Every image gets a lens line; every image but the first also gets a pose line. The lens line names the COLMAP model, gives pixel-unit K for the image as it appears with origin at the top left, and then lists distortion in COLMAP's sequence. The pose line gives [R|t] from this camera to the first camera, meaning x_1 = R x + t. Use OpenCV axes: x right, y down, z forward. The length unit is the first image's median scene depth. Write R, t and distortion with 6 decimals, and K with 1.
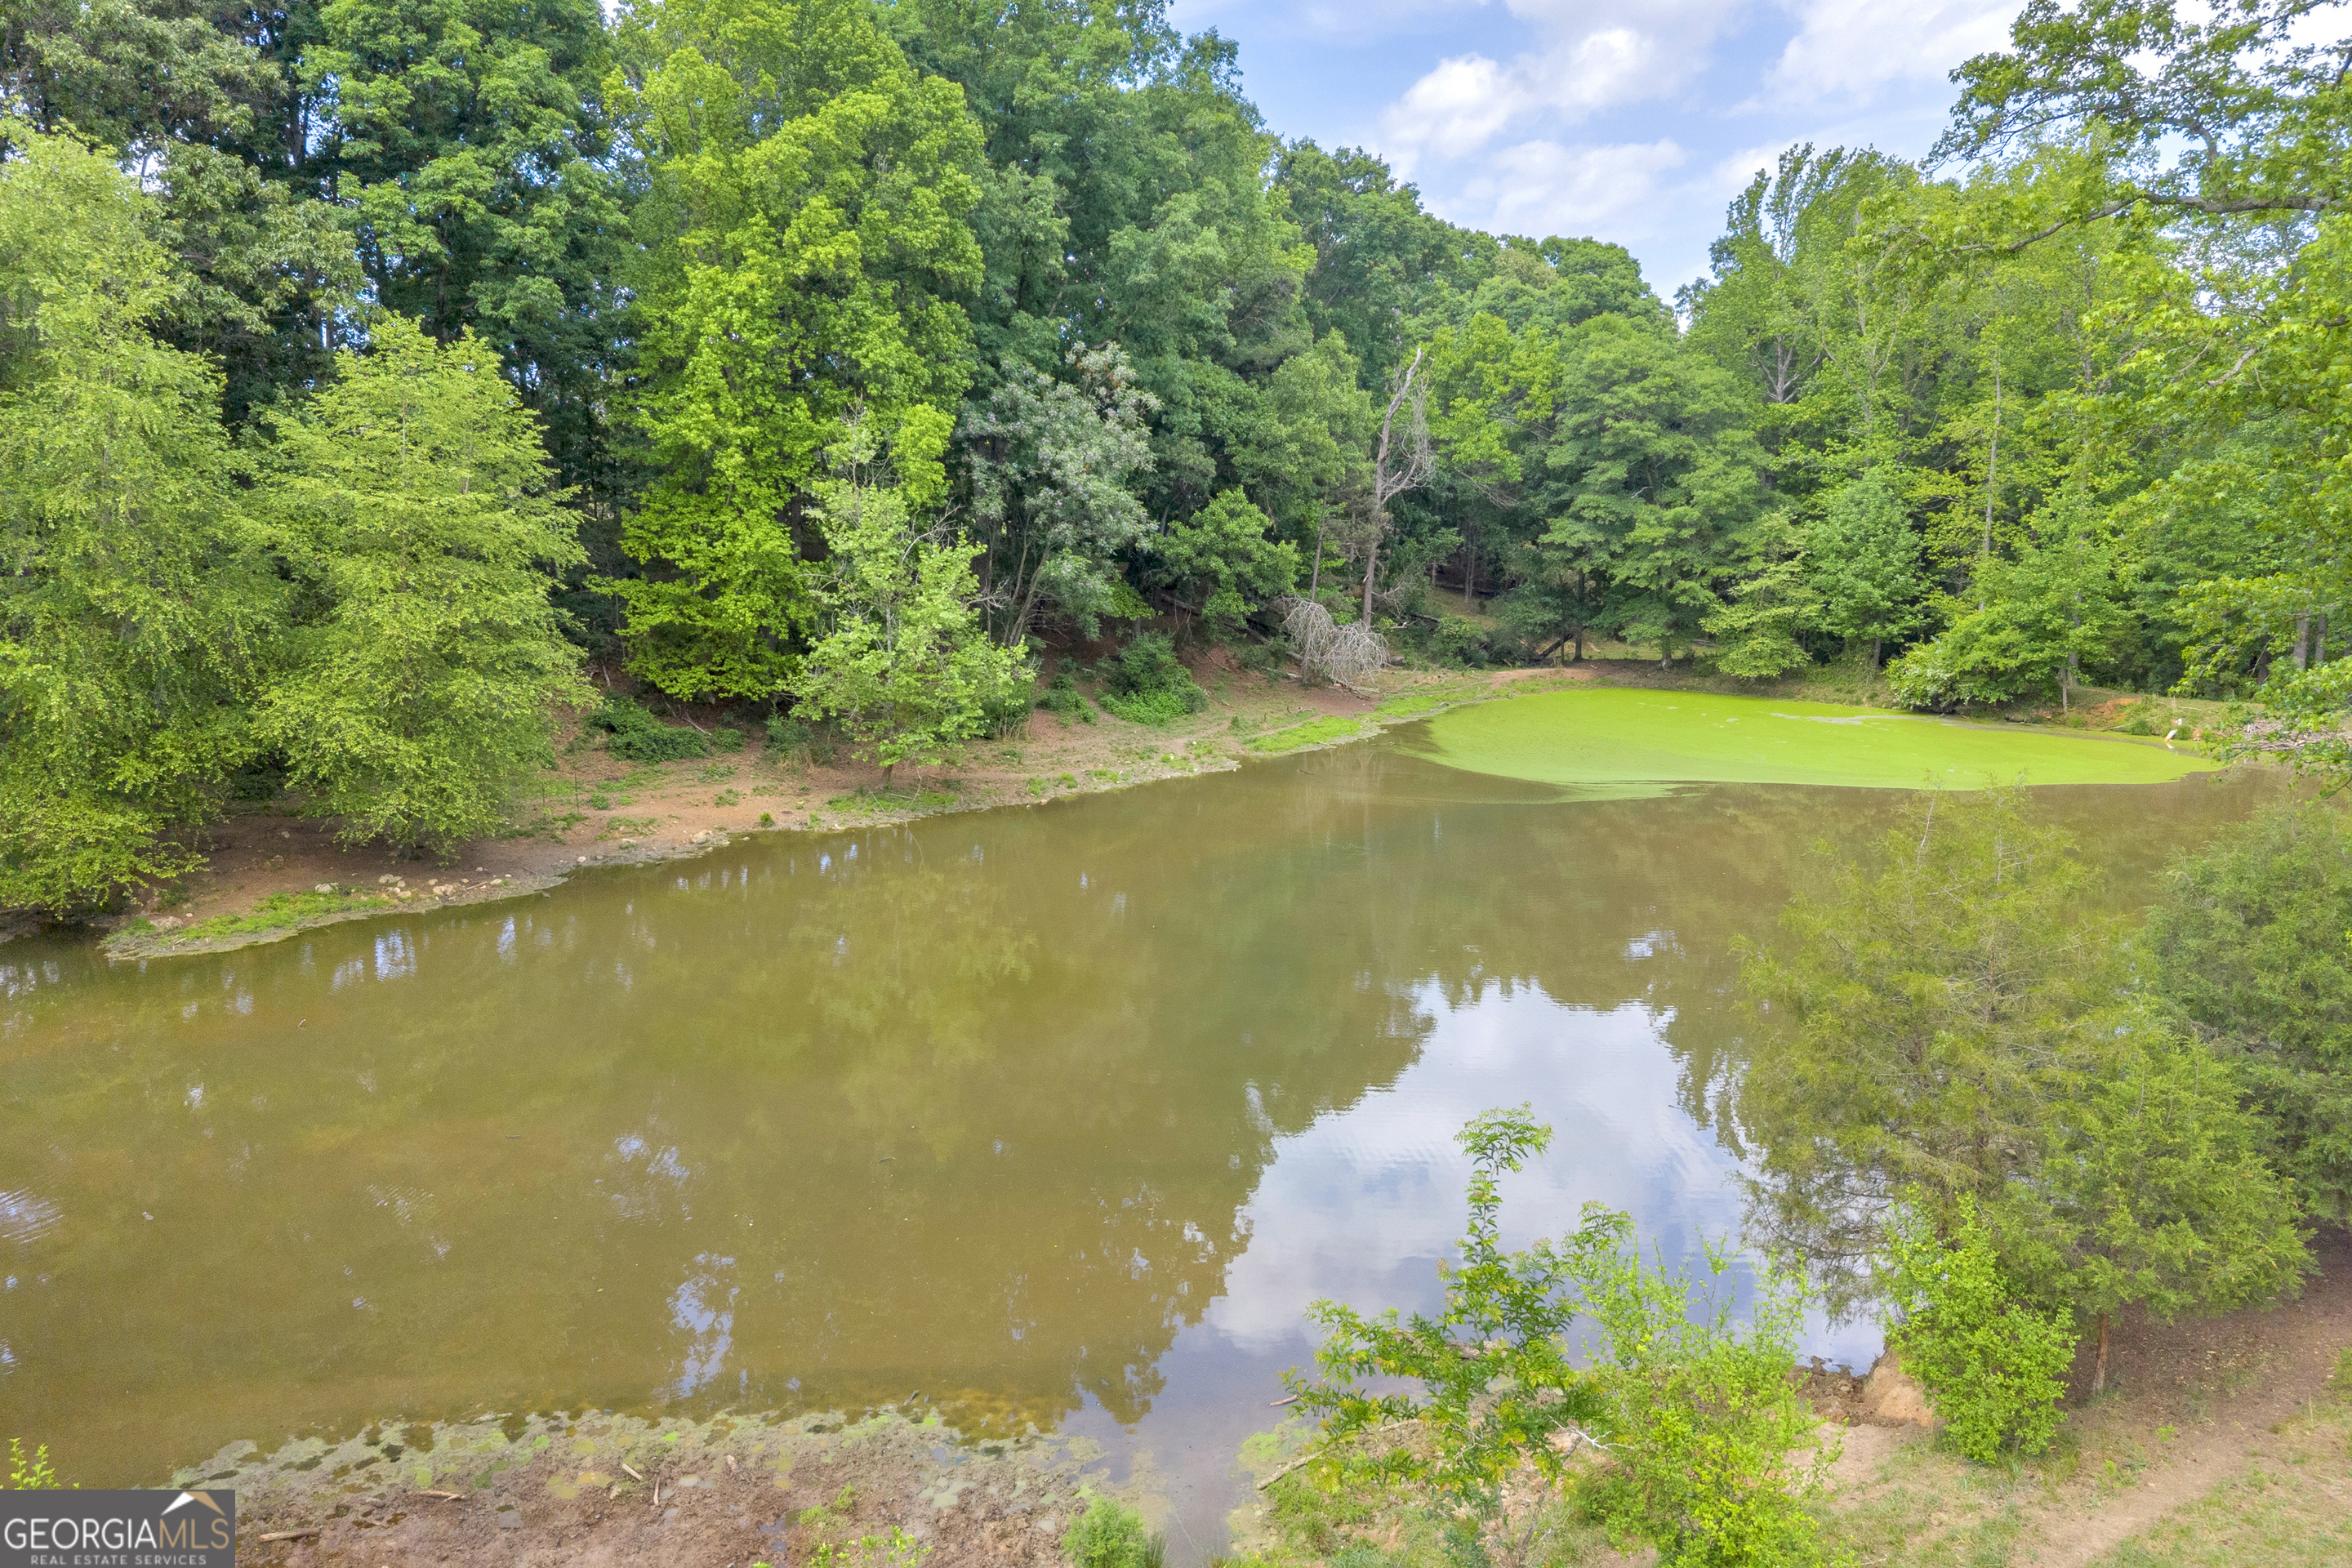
lens RADIAL K [[1577.6, 0, 1176.0], [0, 1577.6, 784.0], [0, 0, 1]] dist [0.005218, -0.046847]
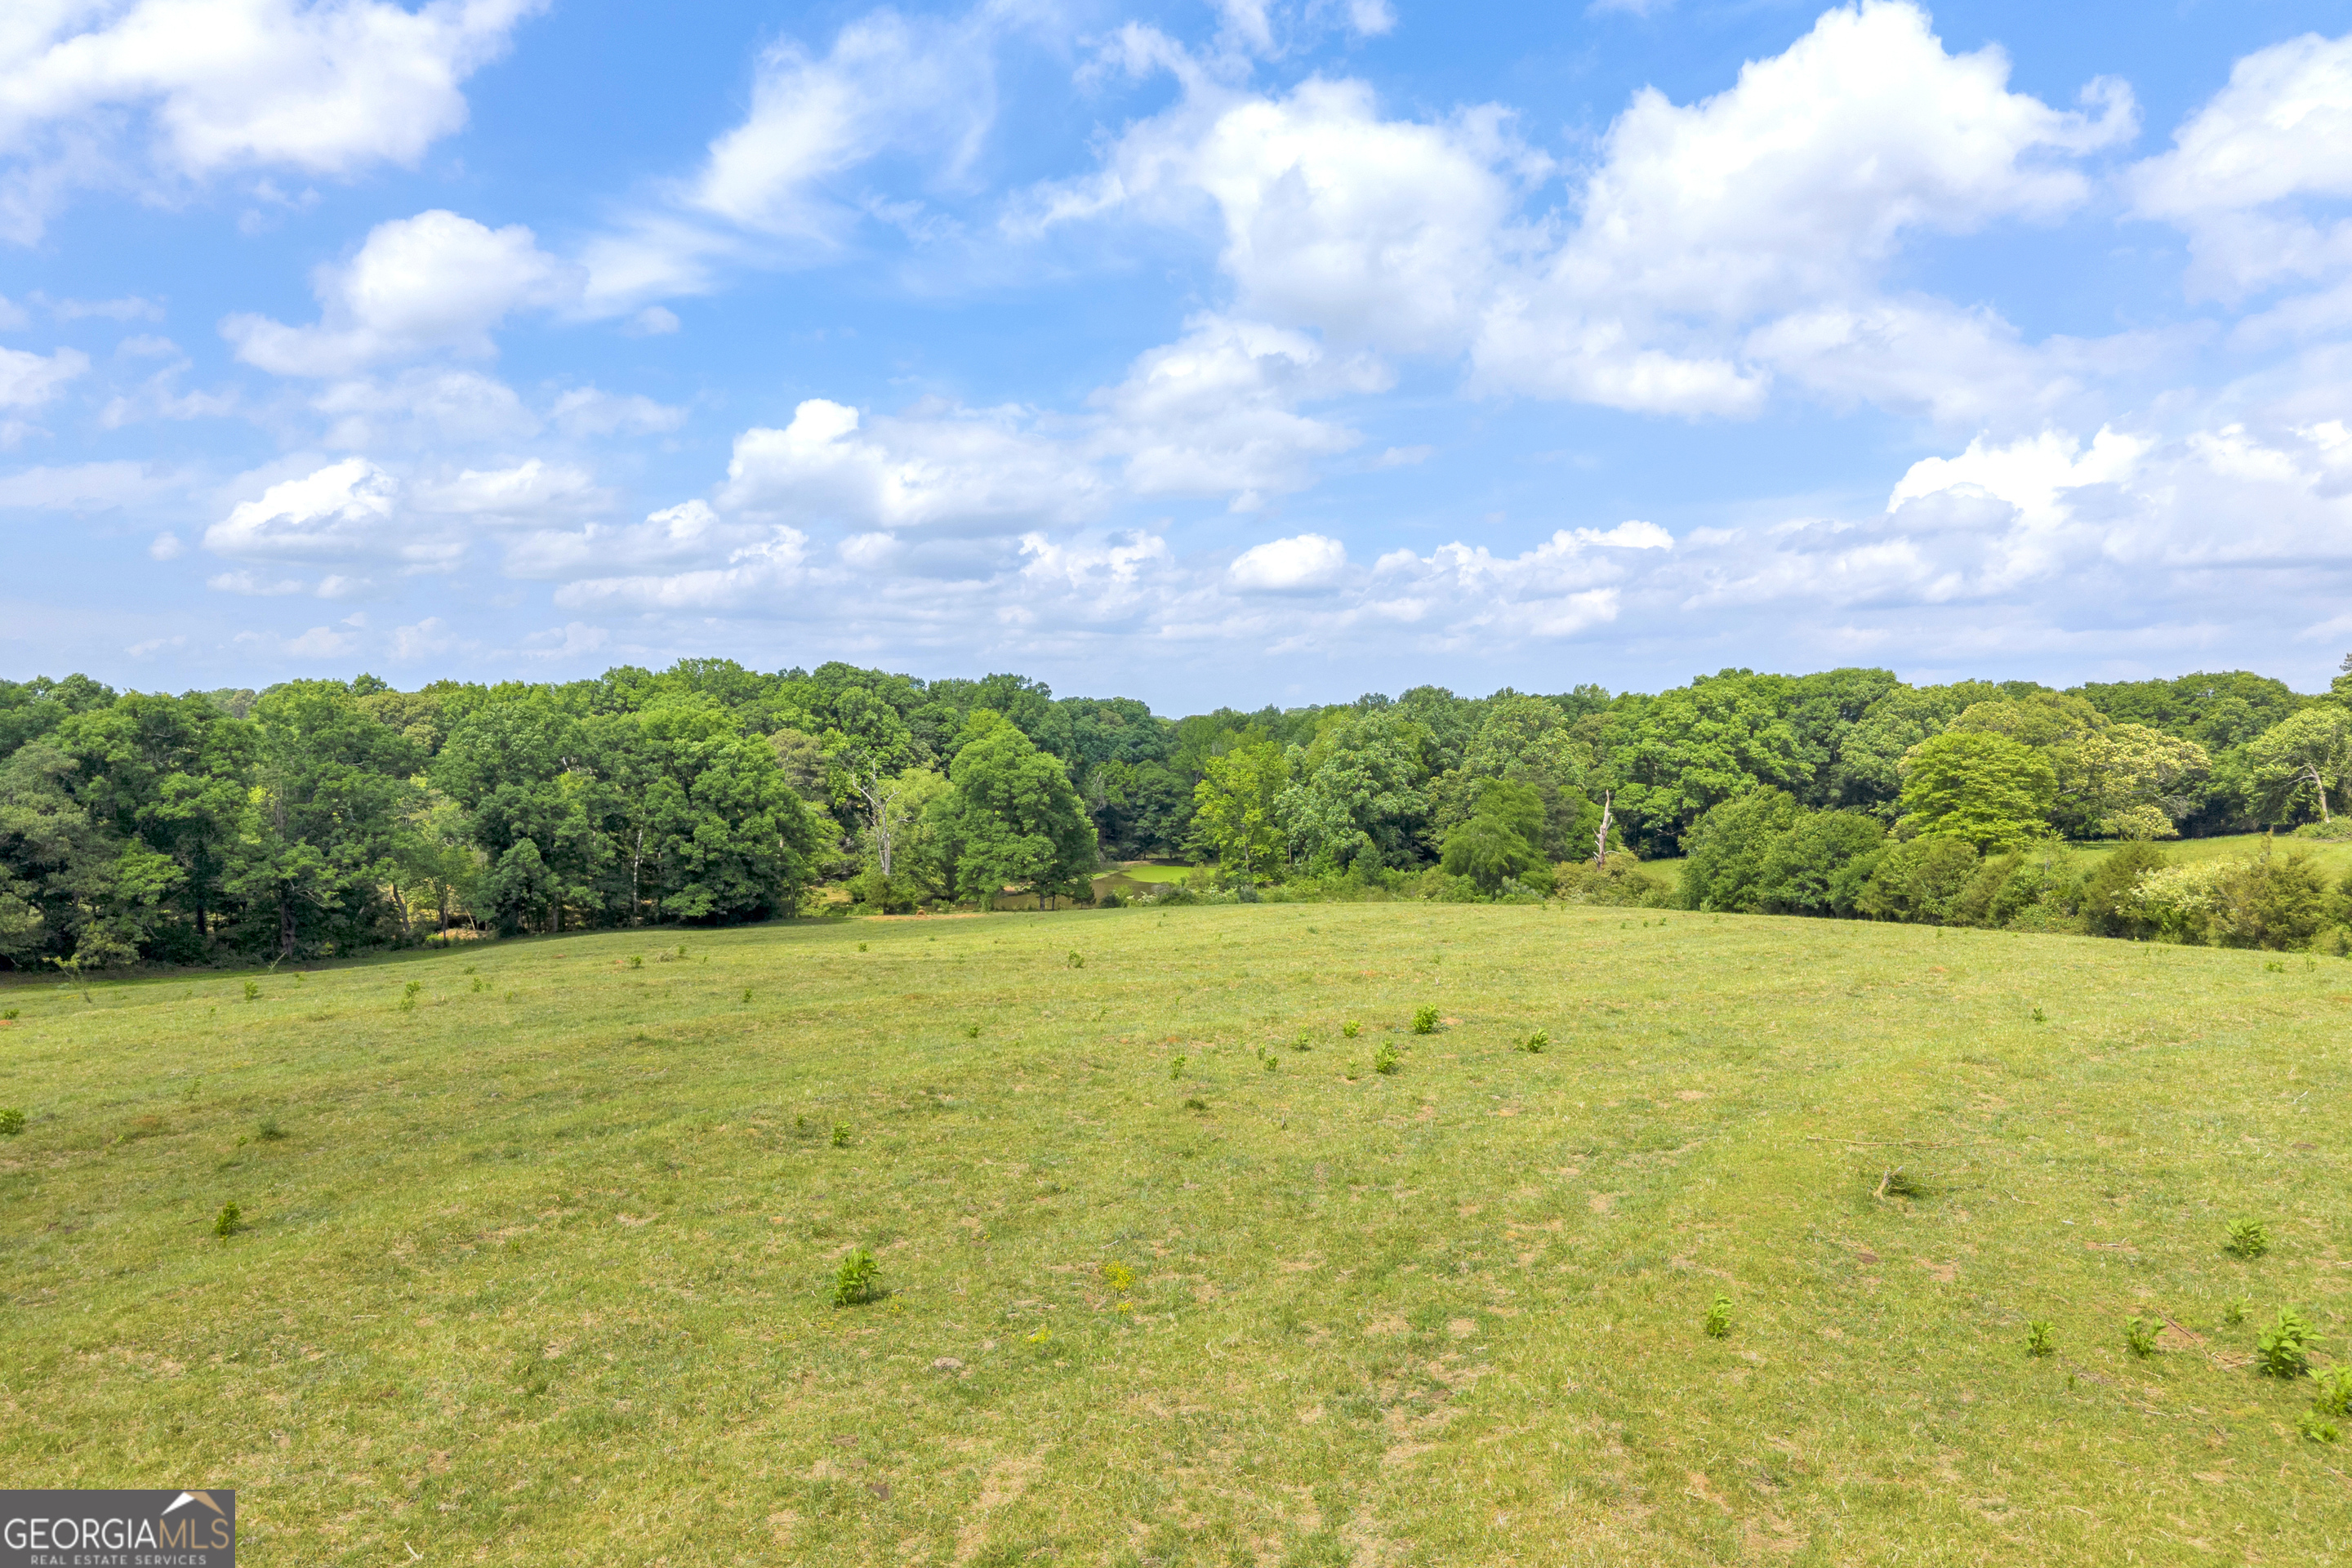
lens RADIAL K [[1577.6, 0, 1176.0], [0, 1577.6, 784.0], [0, 0, 1]] dist [0.005218, -0.046847]
pose [[0.949369, -0.002422, 0.314153, -0.844373], [0.042909, 0.991599, -0.122025, 0.202936], [-0.311218, 0.129327, 0.941498, -2.525822]]
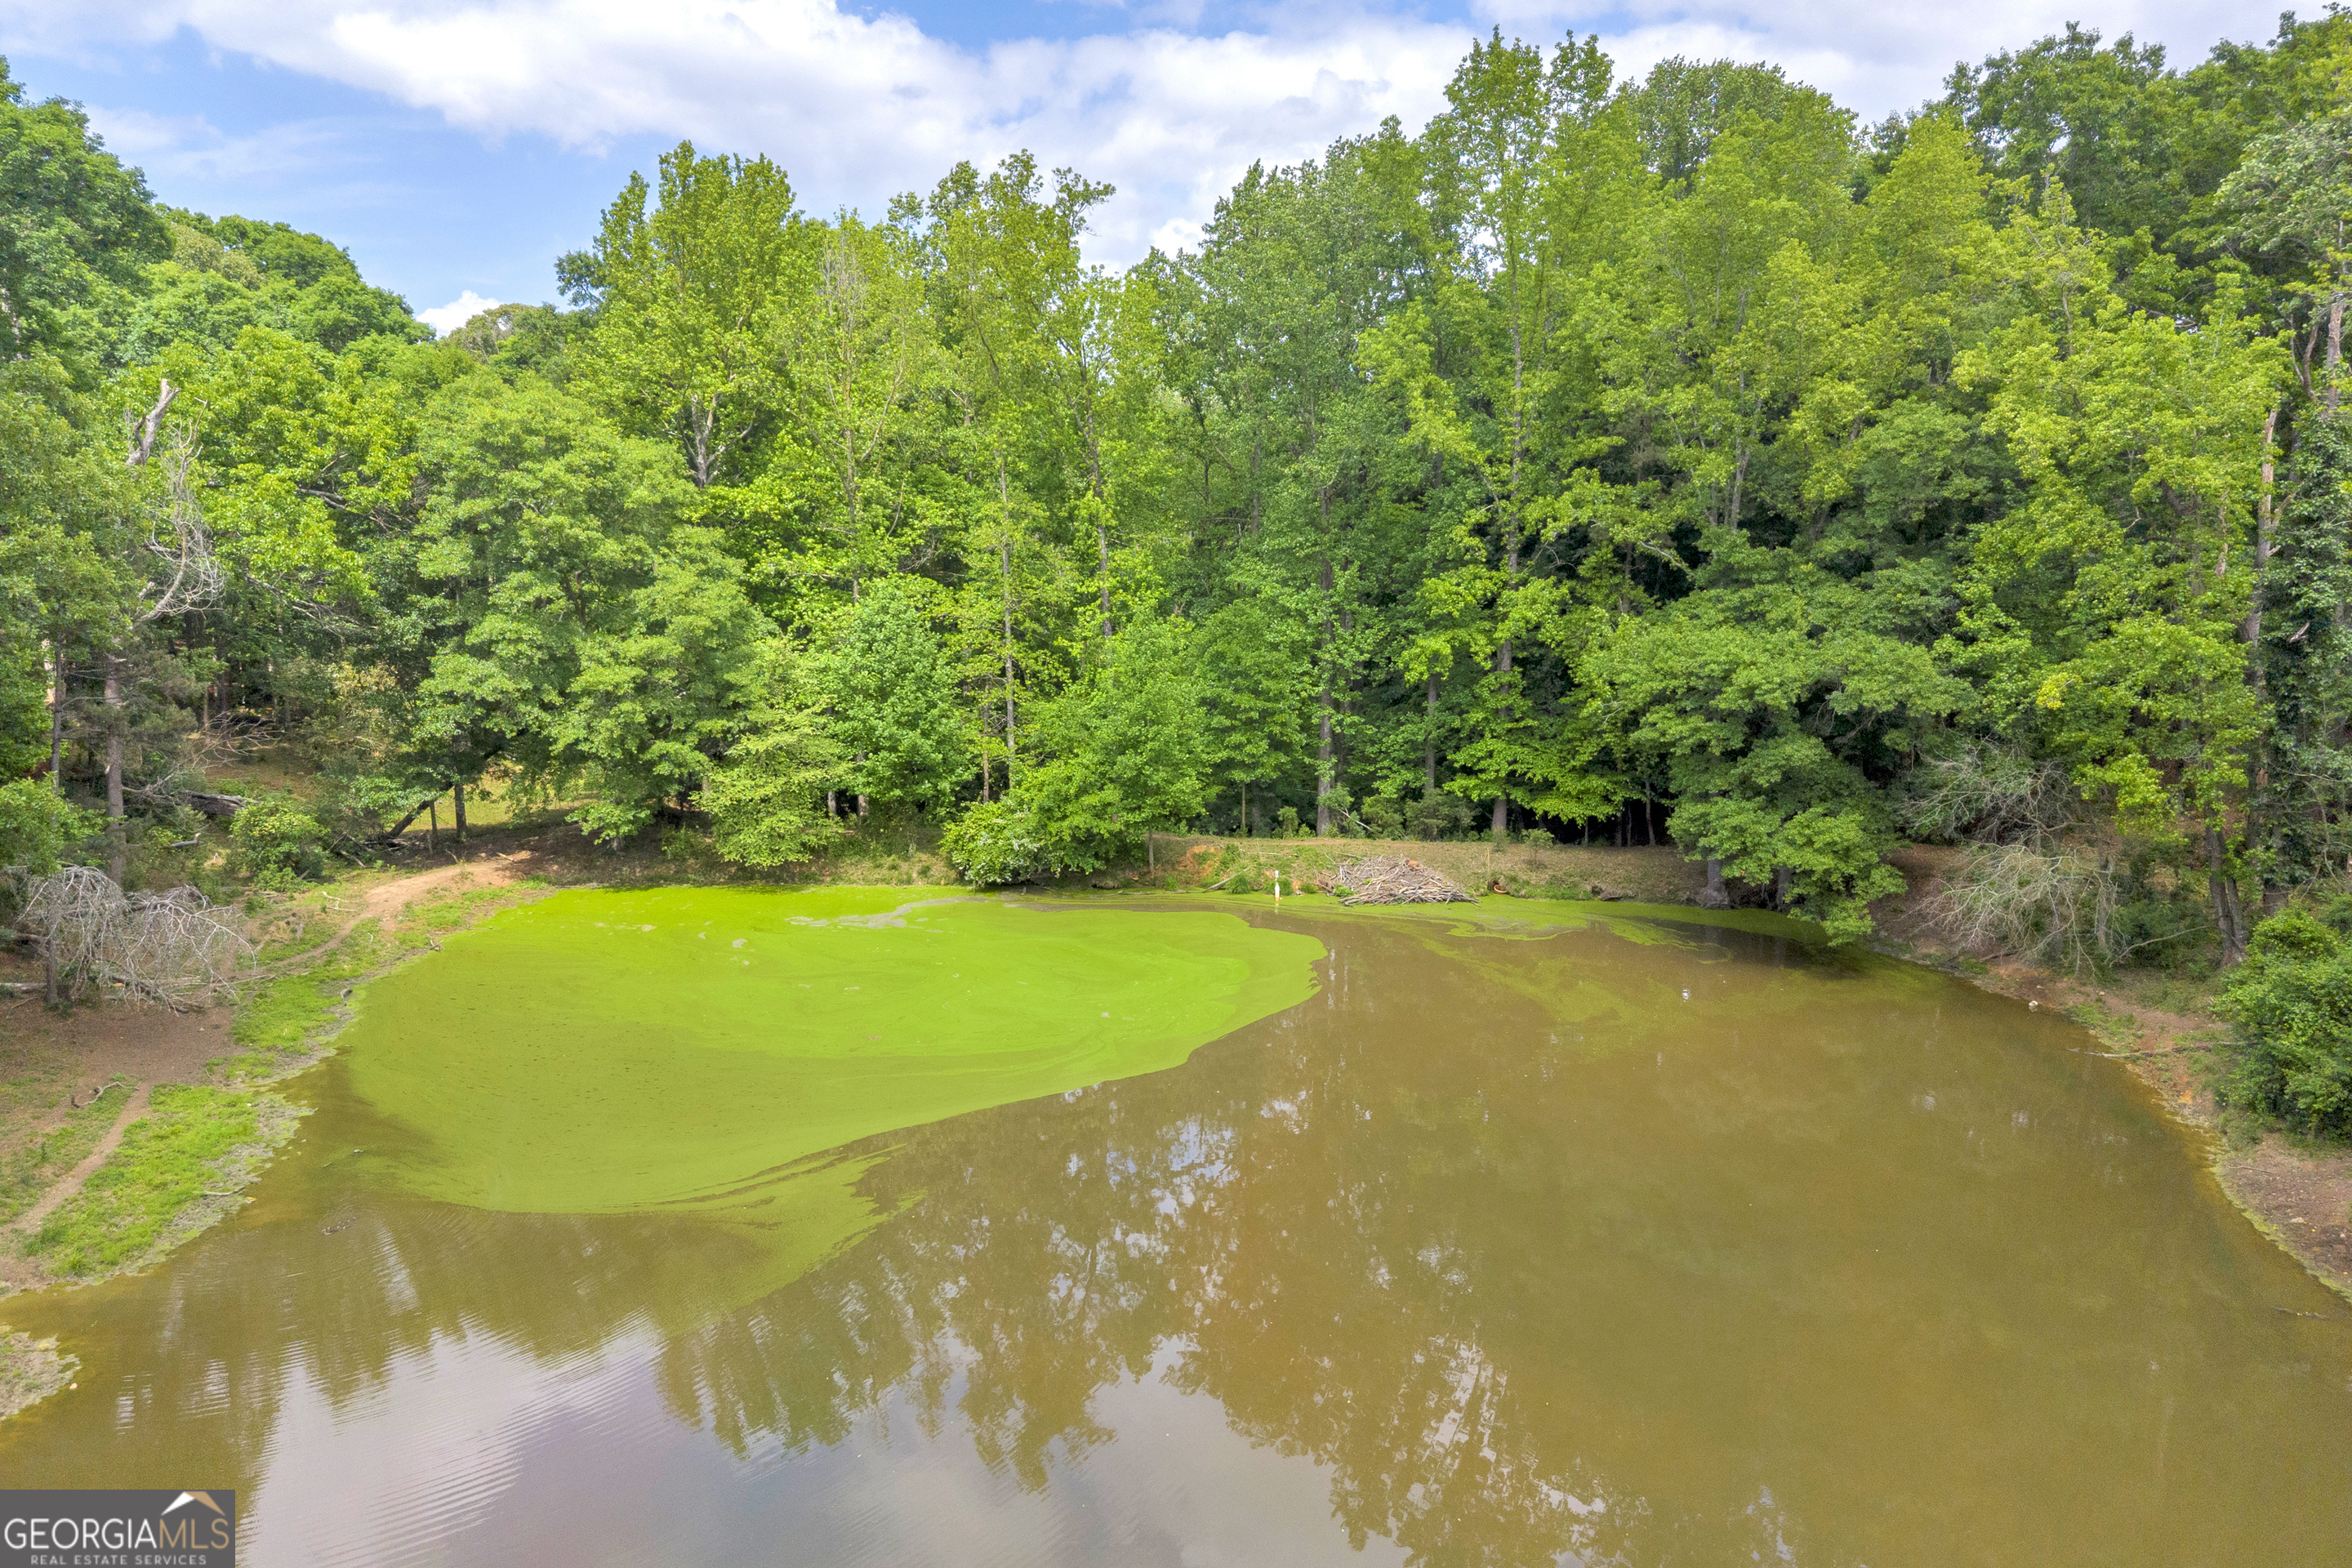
lens RADIAL K [[1552.4, 0, 1176.0], [0, 1552.4, 784.0], [0, 0, 1]] dist [0.028037, -0.045163]
pose [[0.677876, -0.112869, 0.726460, -0.030316], [0.120670, 0.991825, 0.041498, -0.110550], [-0.725206, 0.059531, 0.685954, 0.355726]]
